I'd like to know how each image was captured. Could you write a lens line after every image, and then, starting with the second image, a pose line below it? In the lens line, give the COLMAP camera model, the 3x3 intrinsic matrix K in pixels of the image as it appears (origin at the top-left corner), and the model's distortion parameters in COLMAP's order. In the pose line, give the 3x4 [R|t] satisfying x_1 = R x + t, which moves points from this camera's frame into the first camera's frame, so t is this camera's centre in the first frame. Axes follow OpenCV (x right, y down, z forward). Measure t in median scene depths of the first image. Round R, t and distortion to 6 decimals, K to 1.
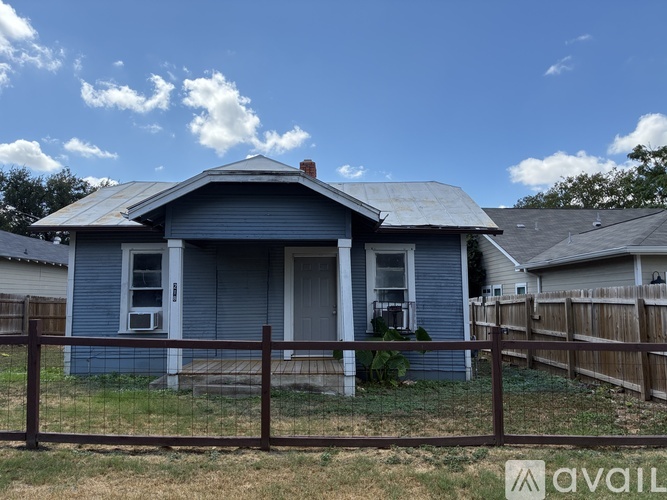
lens RADIAL K [[507.6, 0, 333.6], [0, 507.6, 253.5], [0, 0, 1]] dist [0.001333, 0.000301]
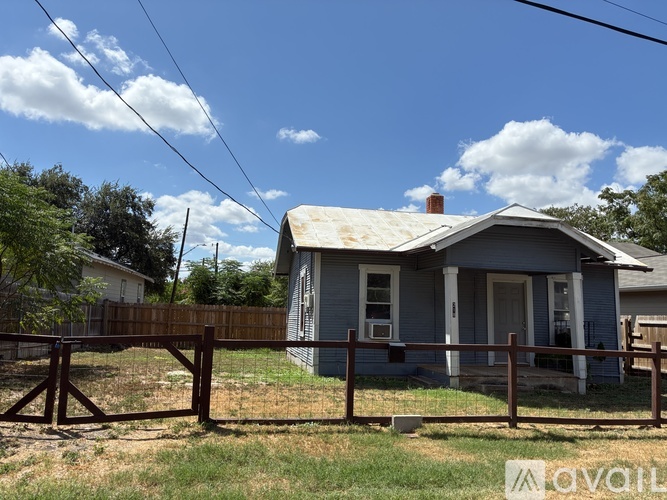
lens RADIAL K [[507.6, 0, 331.8], [0, 507.6, 247.9], [0, 0, 1]] dist [0.001333, 0.000301]
pose [[0.983559, 0.053694, 0.172418, -0.687299], [-0.049026, 0.998309, -0.031224, -0.017340], [-0.173803, 0.022258, 0.984529, -0.144158]]
